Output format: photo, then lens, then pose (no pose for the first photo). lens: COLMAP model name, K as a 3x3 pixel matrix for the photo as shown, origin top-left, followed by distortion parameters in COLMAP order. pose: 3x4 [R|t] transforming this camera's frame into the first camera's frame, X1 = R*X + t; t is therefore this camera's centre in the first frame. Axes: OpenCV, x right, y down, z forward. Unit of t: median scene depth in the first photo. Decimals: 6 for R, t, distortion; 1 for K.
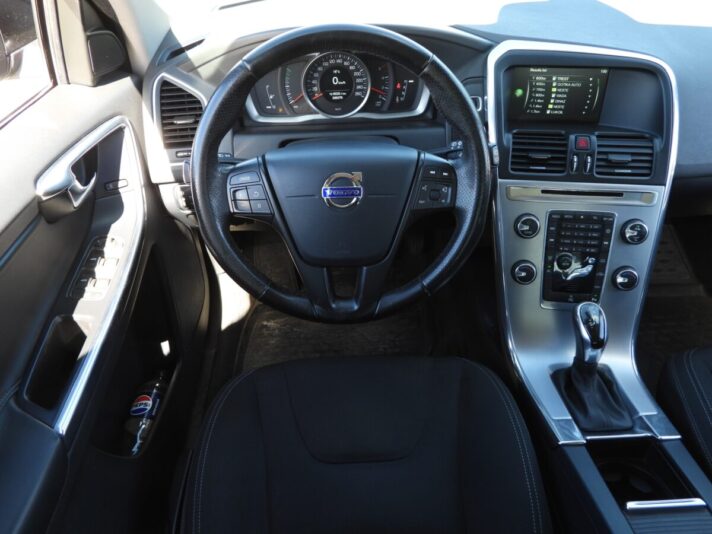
lens RADIAL K [[521.5, 0, 356.0], [0, 521.5, 267.0], [0, 0, 1]] dist [-0.001058, -0.001533]
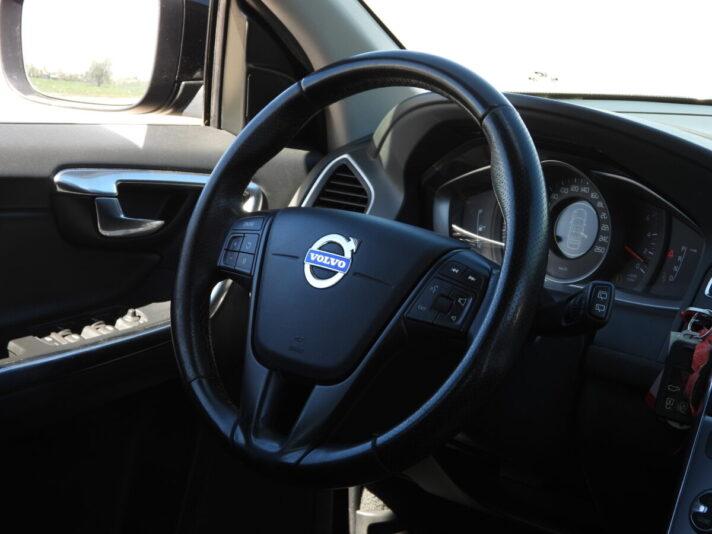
lens RADIAL K [[1562.8, 0, 356.0], [0, 1562.8, 267.0], [0, 0, 1]] dist [-0.017380, -0.064252]
pose [[0.703084, 0.191710, -0.684777, 1.045740], [-0.514084, 0.802364, -0.303198, 0.343658], [0.491315, 0.565207, 0.662684, -0.228185]]
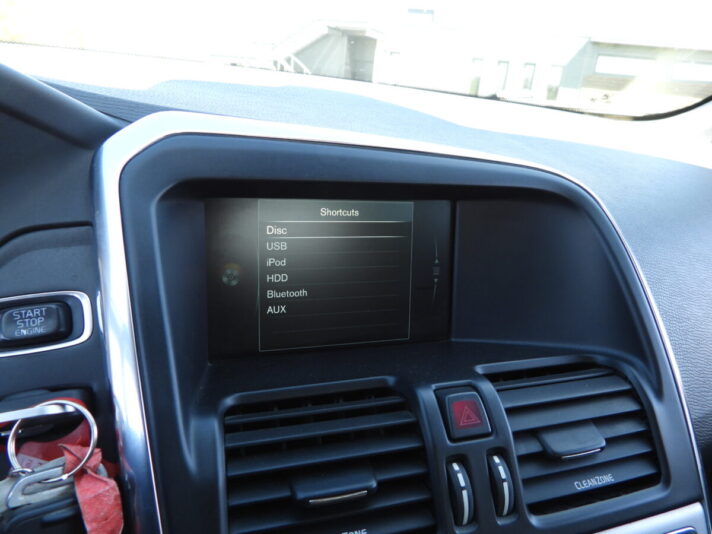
lens RADIAL K [[506.9, 0, 356.0], [0, 506.9, 267.0], [0, 0, 1]] dist [-0.000304, 0.000503]
pose [[0.887738, -0.040258, 0.458586, 0.252280], [0.221193, 0.910943, -0.348220, -0.224090], [-0.403726, 0.410564, 0.817583, 0.752757]]
